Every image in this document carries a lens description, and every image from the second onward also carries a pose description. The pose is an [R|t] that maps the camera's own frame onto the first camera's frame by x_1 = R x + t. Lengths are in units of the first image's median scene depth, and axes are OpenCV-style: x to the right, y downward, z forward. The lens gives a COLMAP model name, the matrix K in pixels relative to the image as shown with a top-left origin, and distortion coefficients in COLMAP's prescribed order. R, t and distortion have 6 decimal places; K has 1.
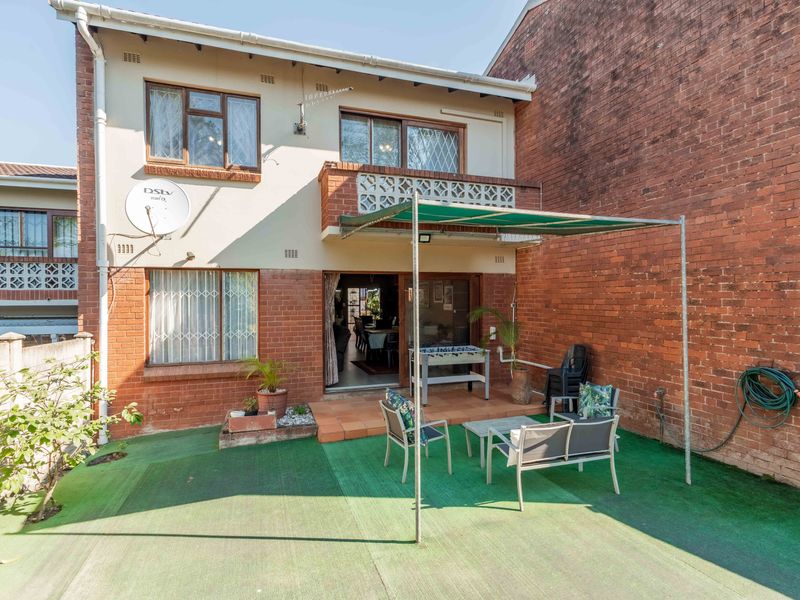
lens RADIAL K [[417.1, 0, 399.4], [0, 417.1, 300.3], [0, 0, 1]] dist [0.007186, 0.000517]
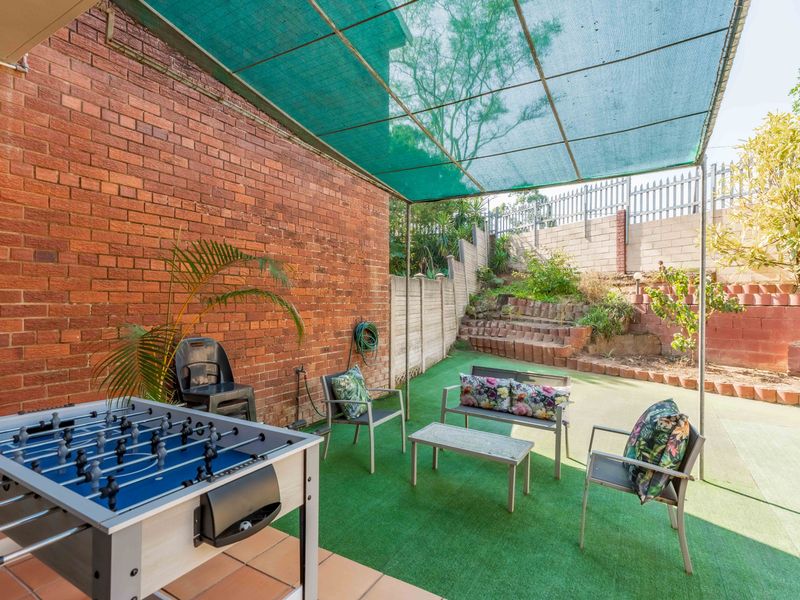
lens RADIAL K [[417.1, 0, 400.1], [0, 417.1, 300.3], [0, 0, 1]] dist [0.007186, 0.000517]
pose [[-0.652395, -0.000343, 0.757879, -0.140233], [-0.000595, 1.000000, -0.000059, 0.060720], [-0.757878, -0.000489, -0.652396, 1.191350]]
